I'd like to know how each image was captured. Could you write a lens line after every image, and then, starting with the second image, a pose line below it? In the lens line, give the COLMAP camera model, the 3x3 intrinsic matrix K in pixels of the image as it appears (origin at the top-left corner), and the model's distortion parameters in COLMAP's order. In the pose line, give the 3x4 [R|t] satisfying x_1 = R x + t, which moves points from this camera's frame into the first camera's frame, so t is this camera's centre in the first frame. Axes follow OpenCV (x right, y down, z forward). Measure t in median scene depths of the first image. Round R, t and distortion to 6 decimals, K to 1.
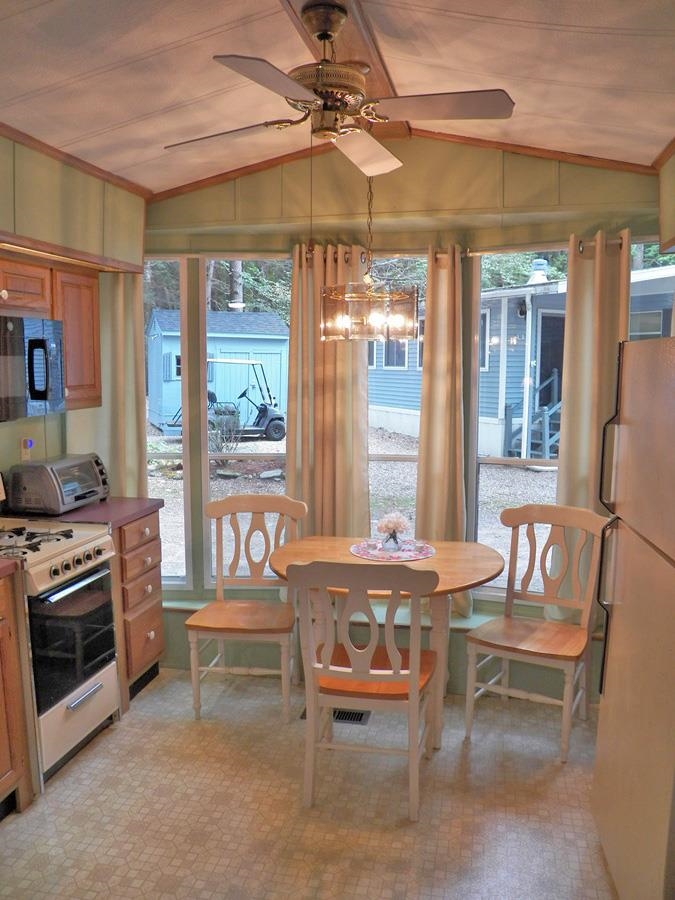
lens RADIAL K [[730.4, 0, 330.0], [0, 730.4, 453.6], [0, 0, 1]] dist [-0.141234, 0.099368]
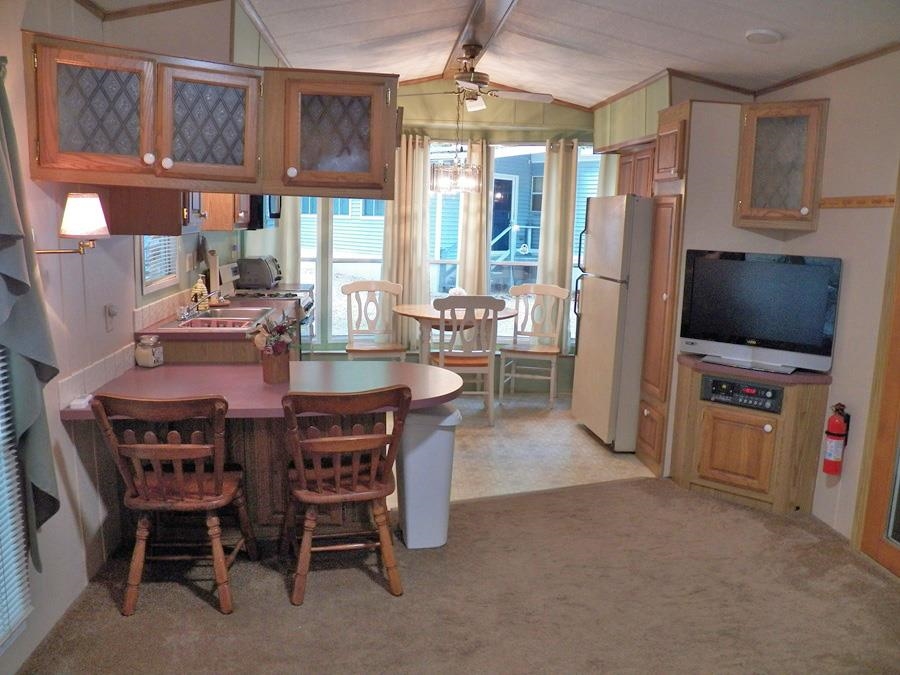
lens RADIAL K [[730.4, 0, 449.9], [0, 730.4, 348.5], [0, 0, 1]] dist [-0.141234, 0.099368]
pose [[0.953903, -0.022059, 0.299303, -0.487126], [0.005182, 0.998357, 0.057065, 0.131775], [-0.300070, -0.052883, 0.952450, -0.758005]]
